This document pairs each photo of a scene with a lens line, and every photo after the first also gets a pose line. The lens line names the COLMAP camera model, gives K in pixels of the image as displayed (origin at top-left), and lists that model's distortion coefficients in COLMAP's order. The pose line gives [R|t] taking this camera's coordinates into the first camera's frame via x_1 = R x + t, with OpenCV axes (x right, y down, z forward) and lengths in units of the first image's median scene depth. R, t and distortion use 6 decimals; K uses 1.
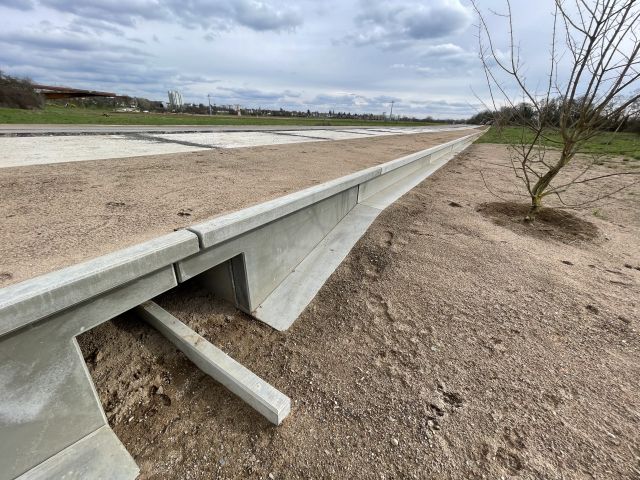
lens RADIAL K [[259.8, 0, 320.0], [0, 259.8, 240.0], [0, 0, 1]] dist [0.002762, 0.000083]
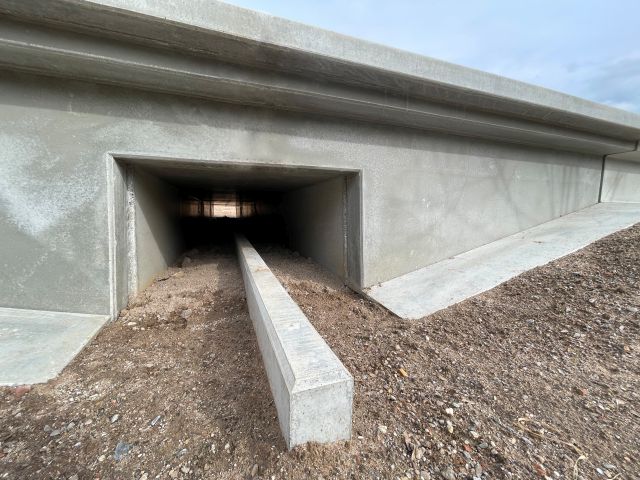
lens RADIAL K [[259.8, 0, 320.0], [0, 259.8, 240.0], [0, 0, 1]] dist [0.002762, 0.000083]
pose [[0.792094, 0.019293, -0.610094, 0.022333], [-0.232726, 0.933548, -0.272630, 0.387381], [0.564292, 0.357933, 0.743948, 0.494320]]
